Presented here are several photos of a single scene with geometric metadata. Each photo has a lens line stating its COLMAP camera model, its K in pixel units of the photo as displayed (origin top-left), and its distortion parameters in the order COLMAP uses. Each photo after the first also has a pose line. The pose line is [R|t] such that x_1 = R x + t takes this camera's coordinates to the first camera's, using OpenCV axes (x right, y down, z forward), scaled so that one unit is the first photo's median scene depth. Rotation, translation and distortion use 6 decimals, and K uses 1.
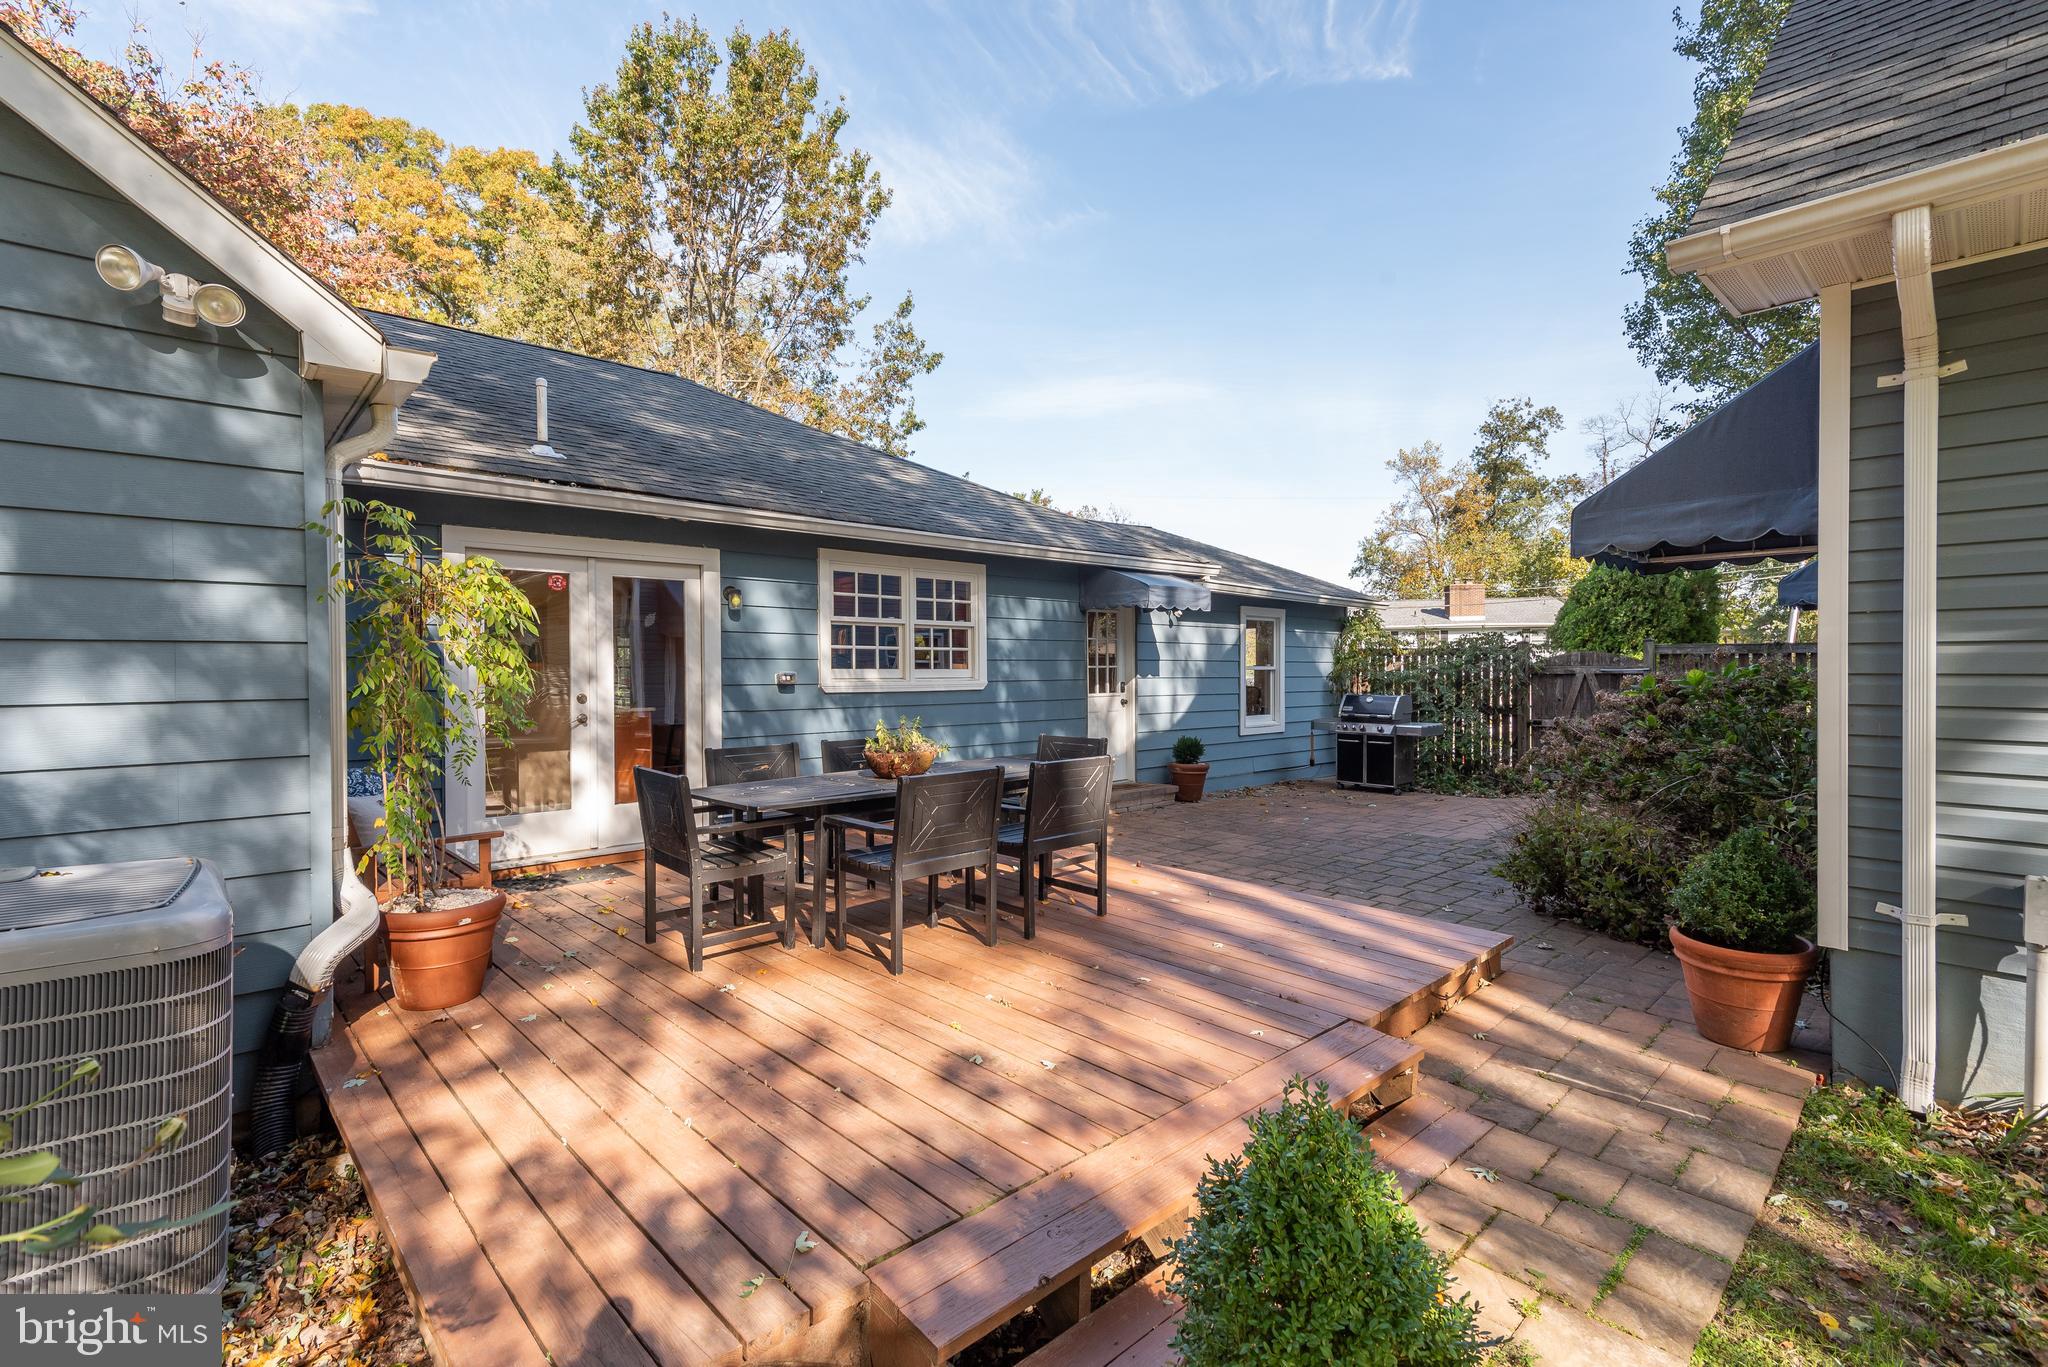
lens RADIAL K [[935.6, 0, 1014.6], [0, 935.6, 683.6], [0, 0, 1]] dist [-0.021082, -0.000381]
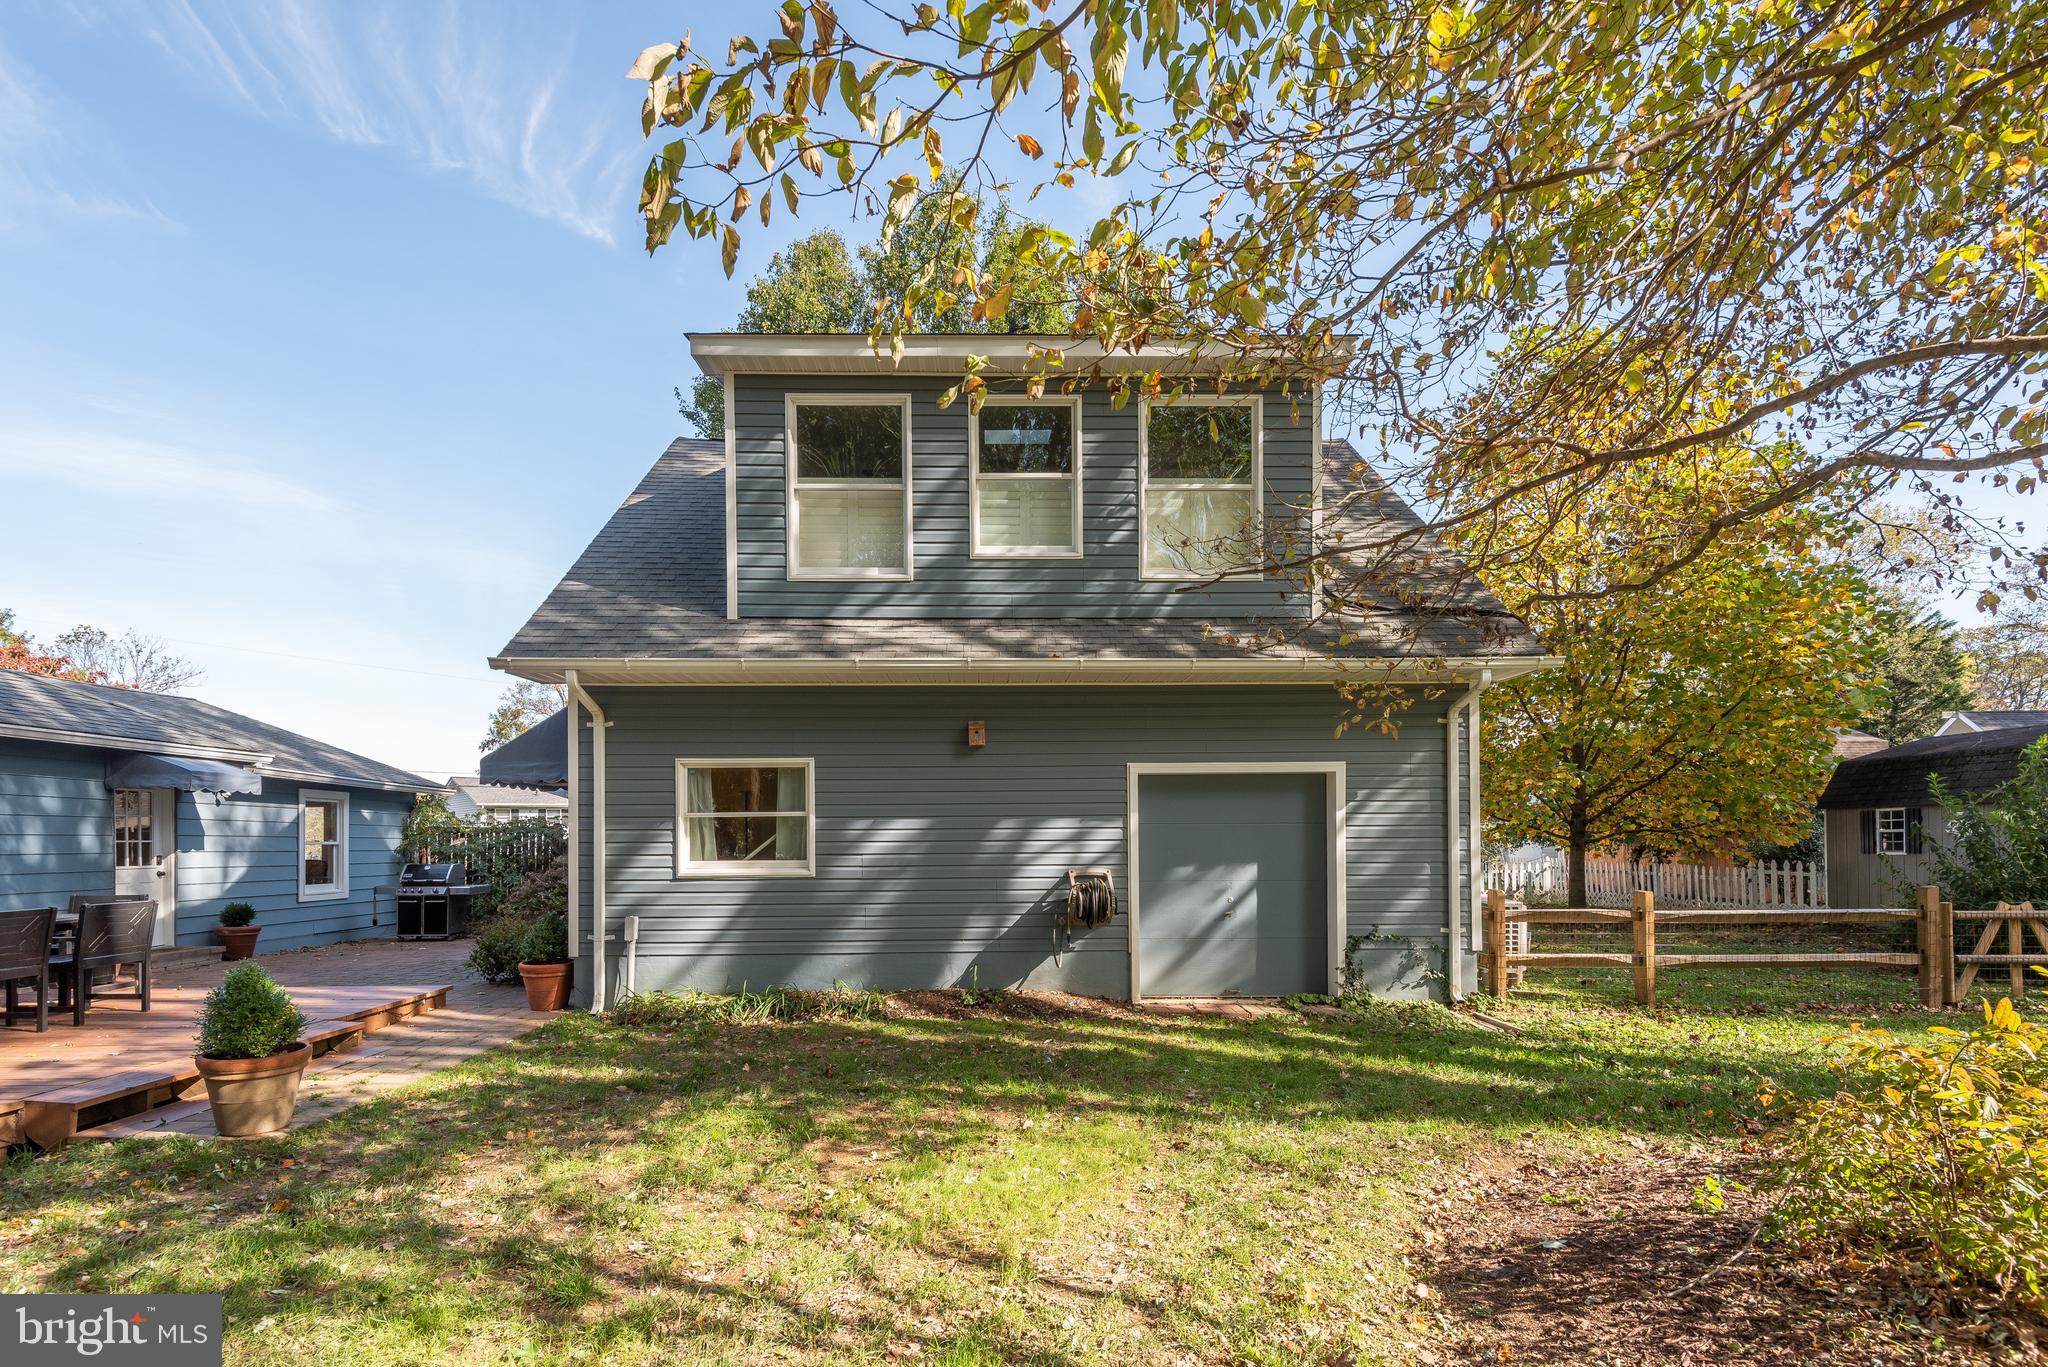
lens RADIAL K [[914.0, 0, 1026.5], [0, 914.0, 837.1], [0, 0, 1]] dist [0.001922, 0.000139]
pose [[0.636502, 0.004972, 0.771259, -0.062577], [0.015285, 0.999702, -0.019059, 0.012479], [-0.771123, 0.023919, 0.636236, -0.448858]]
